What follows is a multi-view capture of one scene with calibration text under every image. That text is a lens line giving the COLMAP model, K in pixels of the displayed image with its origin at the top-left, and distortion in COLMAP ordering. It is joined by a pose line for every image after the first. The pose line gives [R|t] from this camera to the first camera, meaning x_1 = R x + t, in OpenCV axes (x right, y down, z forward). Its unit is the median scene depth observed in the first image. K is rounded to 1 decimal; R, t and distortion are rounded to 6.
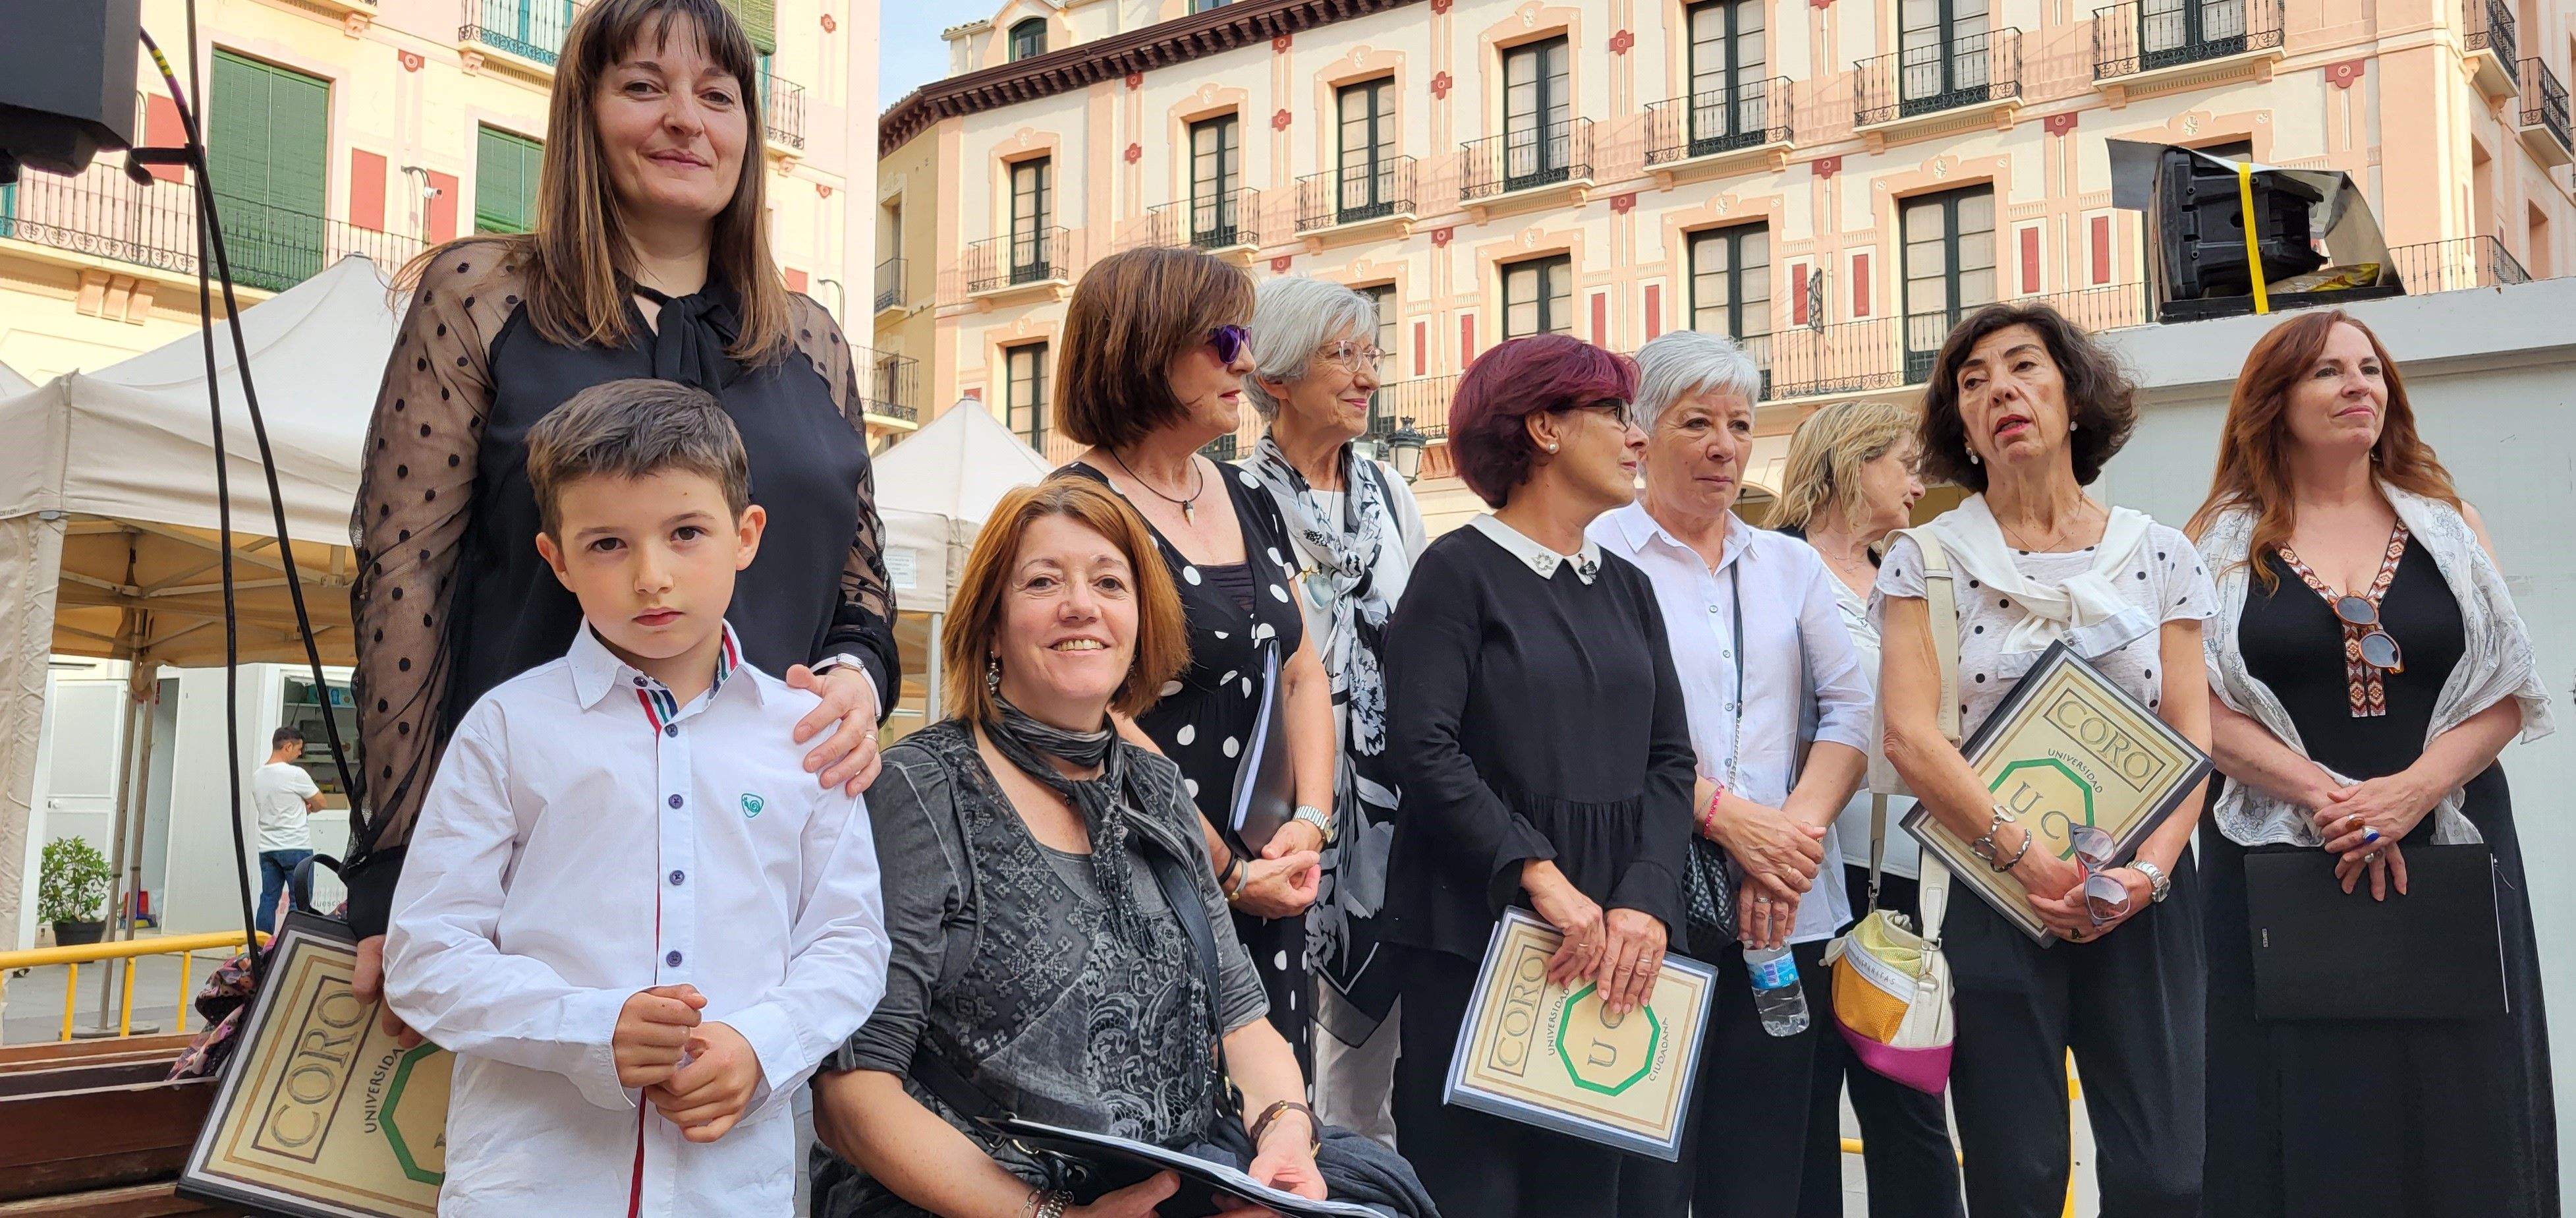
lens RADIAL K [[2008.2, 0, 1346.9], [0, 2008.2, 617.7], [0, 0, 1]] dist [0.044325, -0.006855]
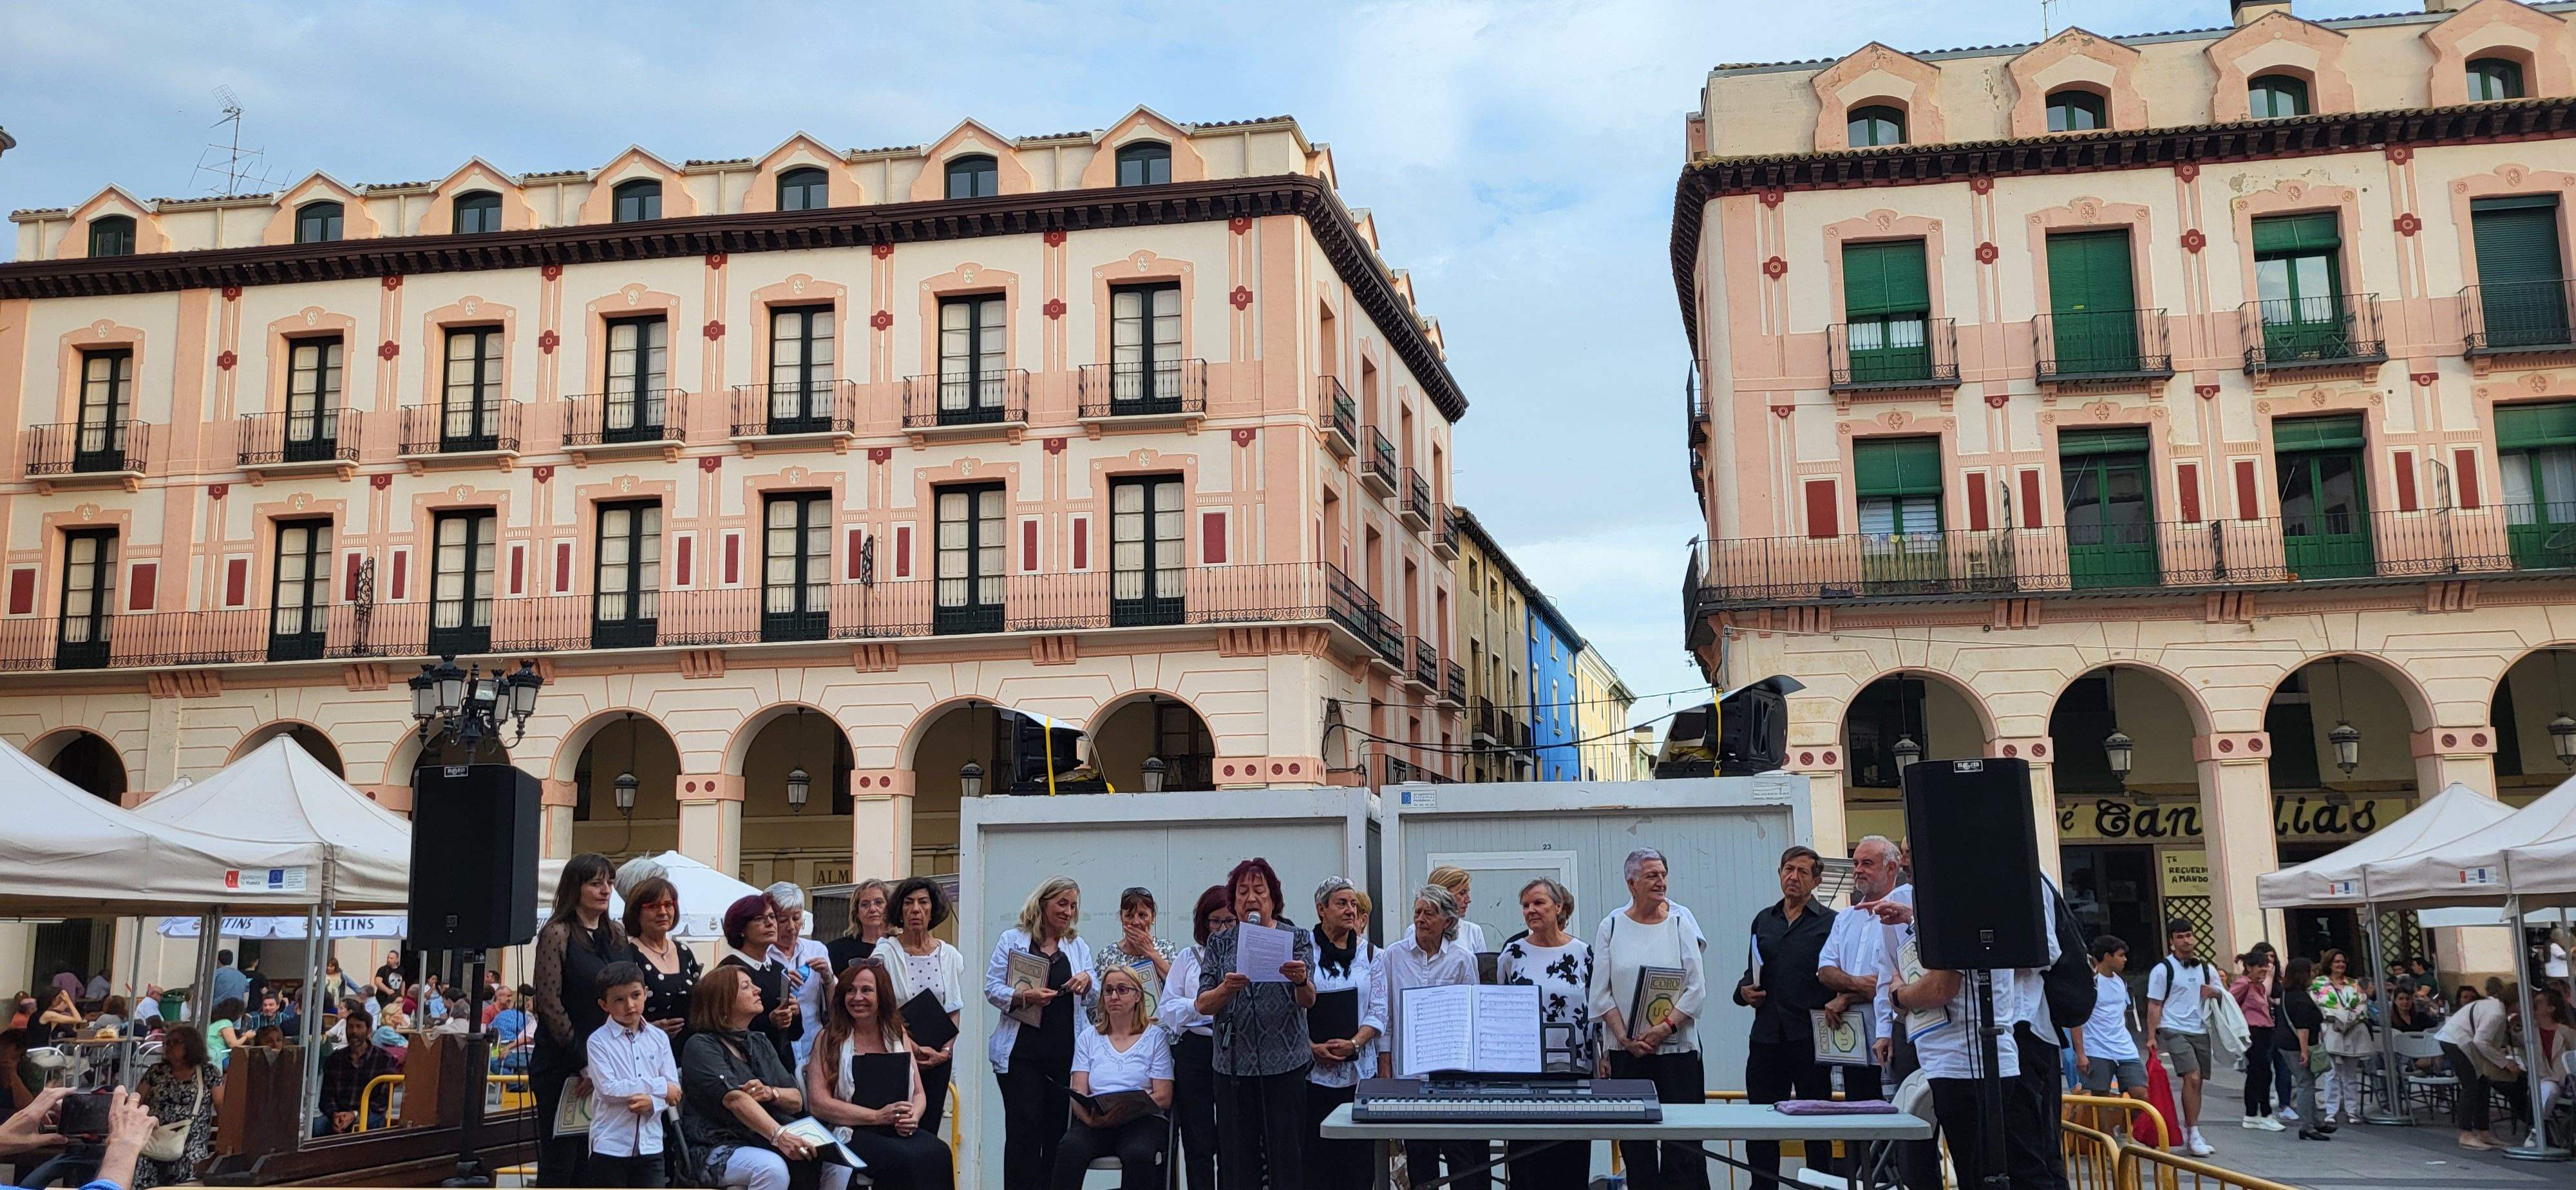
lens RADIAL K [[1954.1, 0, 1275.1], [0, 1954.1, 609.1], [0, 0, 1]] dist [0.047502, -0.036264]
pose [[0.905641, 0.052987, 0.420722, -0.044973], [-0.019122, 0.996256, -0.084311, -0.029118], [-0.423614, 0.068311, 0.903263, -0.190398]]
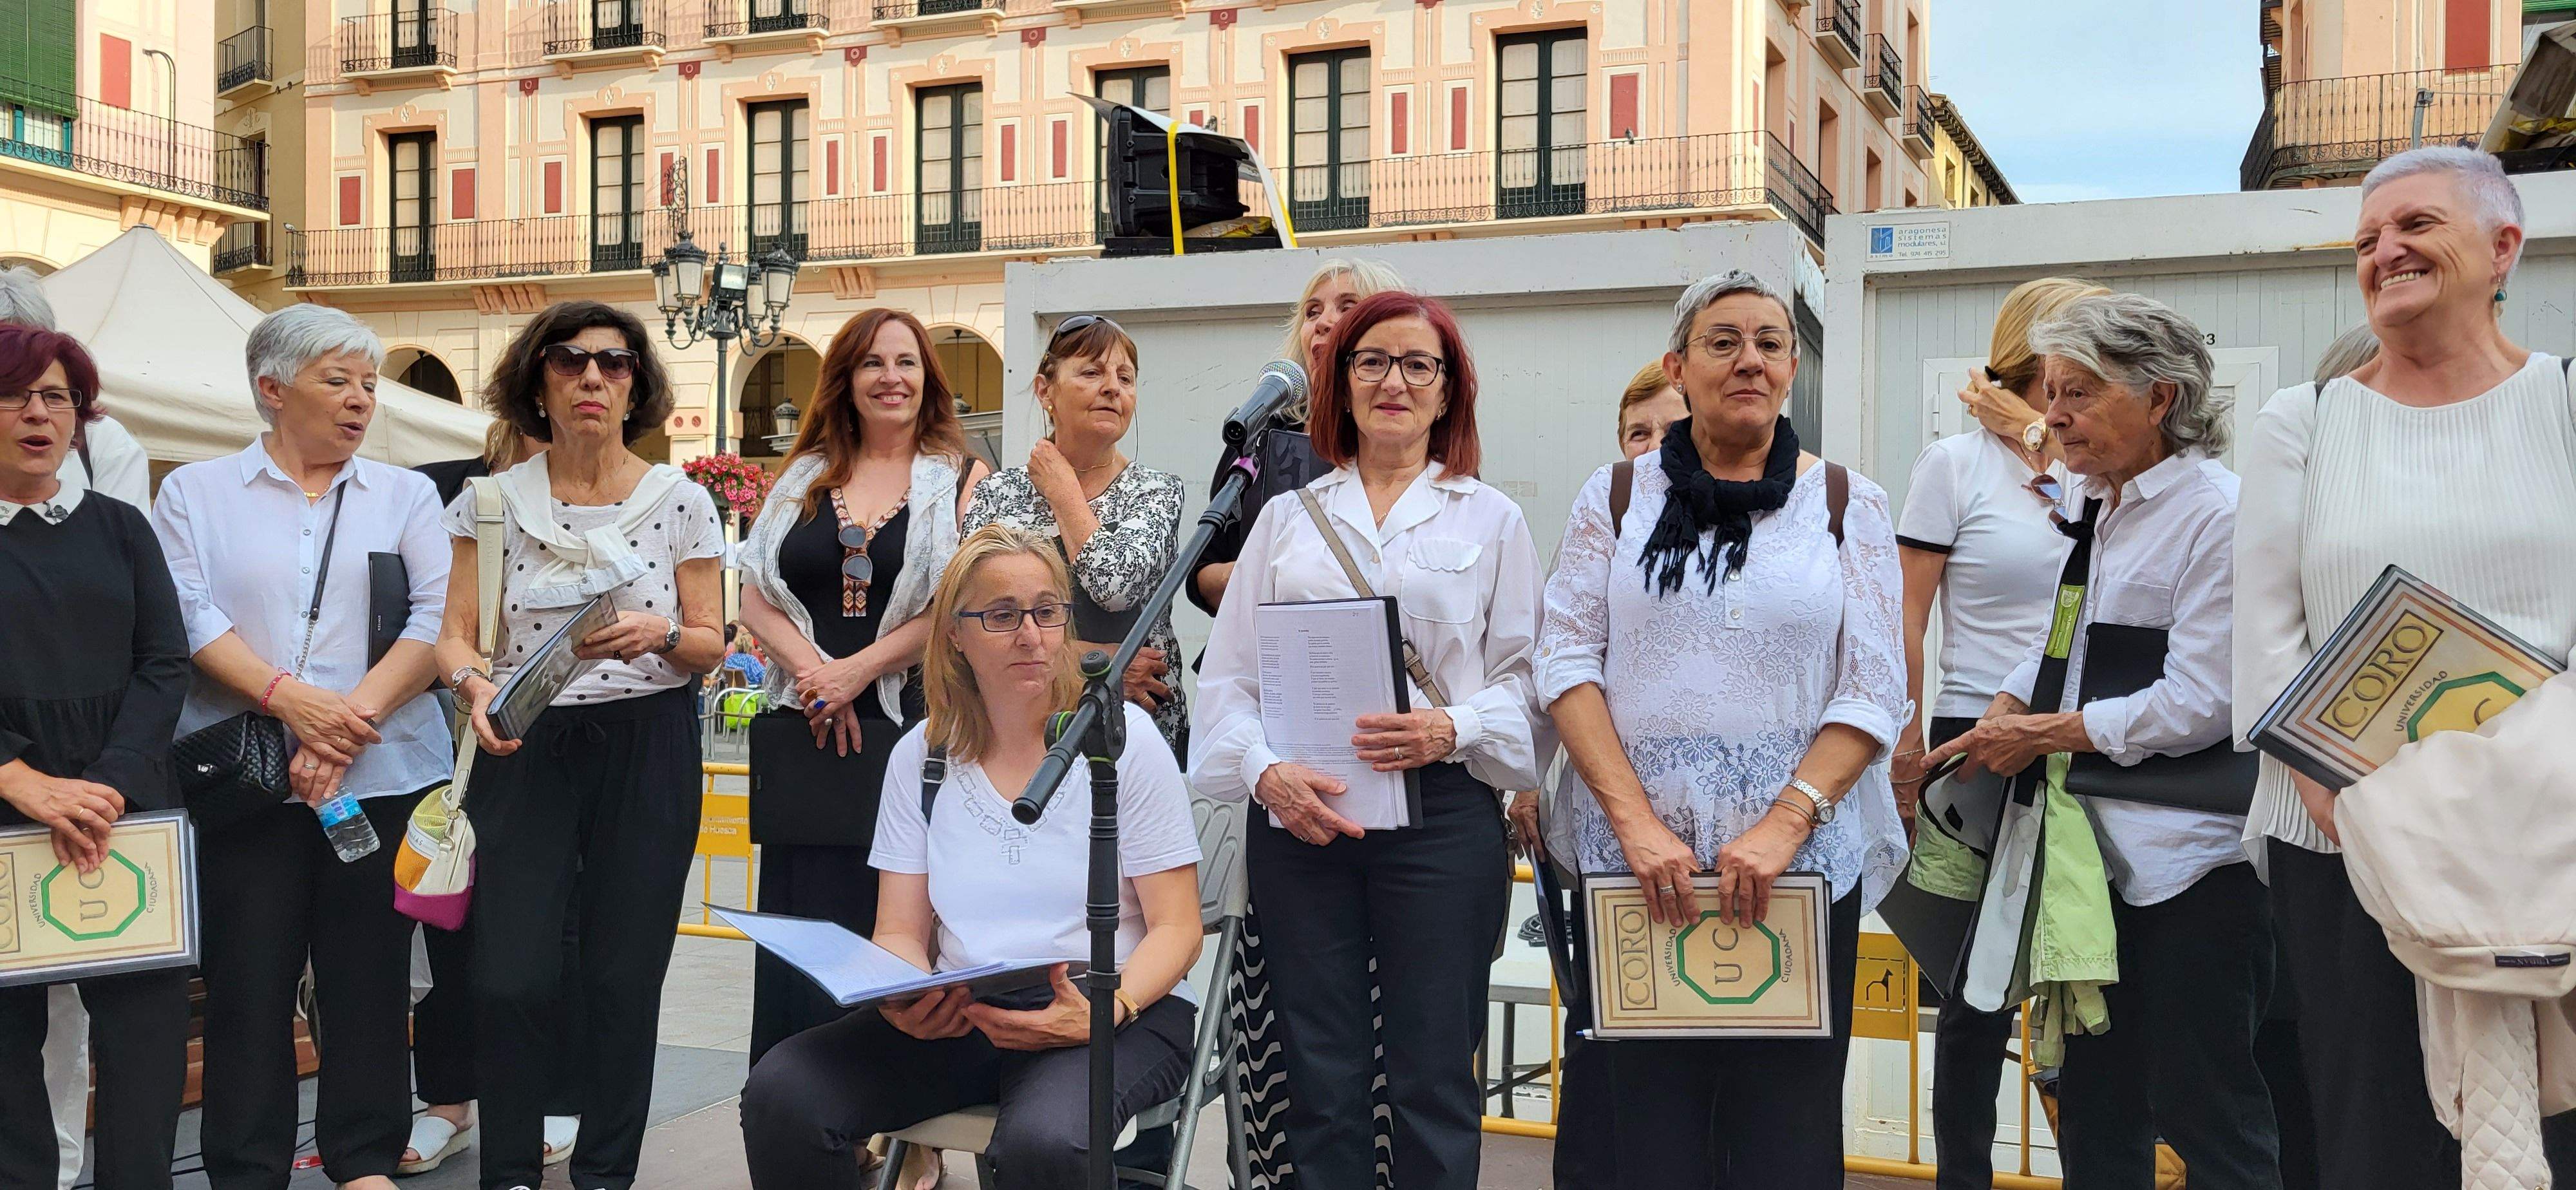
lens RADIAL K [[1957.7, 0, 1327.0], [0, 1957.7, 599.9], [0, 0, 1]] dist [0.055982, -0.026668]
pose [[0.970293, 0.005686, 0.241865, 0.042478], [-0.026477, 0.996215, 0.082795, -0.007360], [-0.240479, -0.086740, 0.966771, -0.029021]]
